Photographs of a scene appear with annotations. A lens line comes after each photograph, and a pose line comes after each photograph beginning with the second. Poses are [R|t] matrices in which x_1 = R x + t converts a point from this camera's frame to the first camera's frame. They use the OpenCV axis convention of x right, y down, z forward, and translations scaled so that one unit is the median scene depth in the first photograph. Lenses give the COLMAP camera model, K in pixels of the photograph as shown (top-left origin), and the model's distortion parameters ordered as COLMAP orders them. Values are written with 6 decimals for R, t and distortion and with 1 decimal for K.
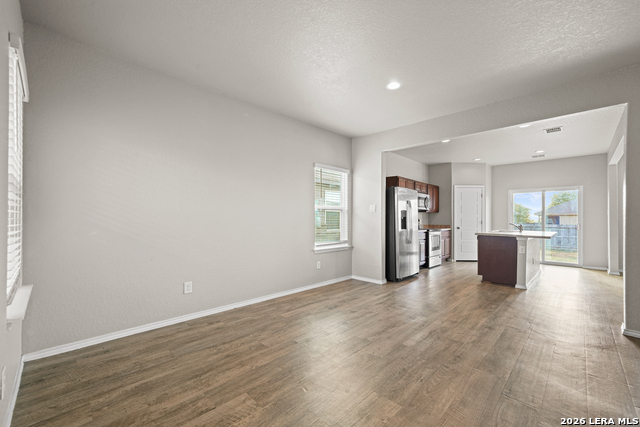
lens RADIAL K [[266.8, 0, 322.2], [0, 266.8, 215.6], [0, 0, 1]] dist [0.006150, 0.000344]
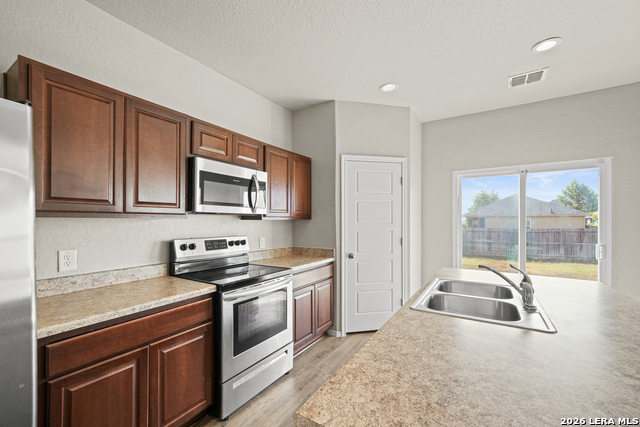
lens RADIAL K [[266.8, 0, 320.5], [0, 266.8, 220.8], [0, 0, 1]] dist [0.006150, 0.000344]
pose [[0.980203, -0.007068, 0.197871, 0.669433], [0.004545, 0.999903, 0.013201, -0.027719], [-0.197945, -0.012040, 0.980139, 1.051306]]
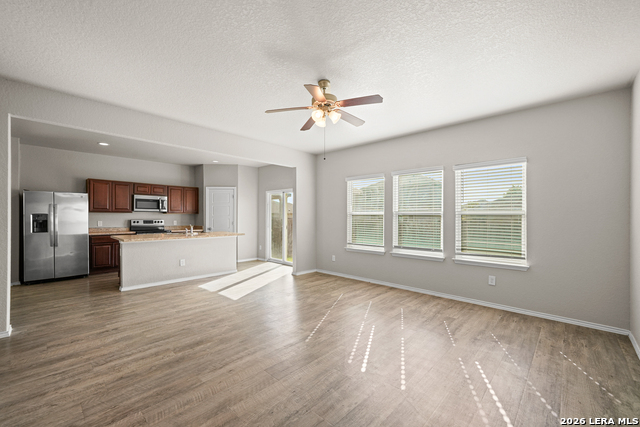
lens RADIAL K [[266.8, 0, 318.8], [0, 266.8, 219.9], [0, 0, 1]] dist [0.006150, 0.000344]
pose [[0.999986, -0.003456, 0.003917, 1.624408], [0.003359, 0.999698, 0.024346, -0.020519], [-0.004000, -0.024333, 0.999696, -0.022516]]
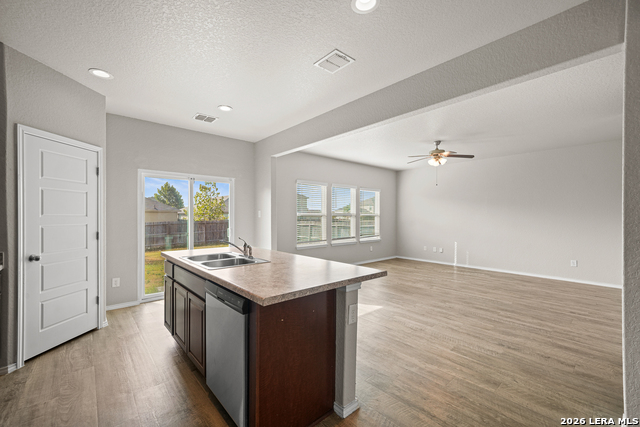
lens RADIAL K [[266.8, 0, 316.9], [0, 266.8, 215.6], [0, 0, 1]] dist [0.006150, 0.000344]
pose [[0.084858, -0.006390, 0.996373, 0.373303], [-0.011650, 0.999905, 0.007405, -0.023135], [-0.996325, -0.012236, 0.084776, 1.106402]]
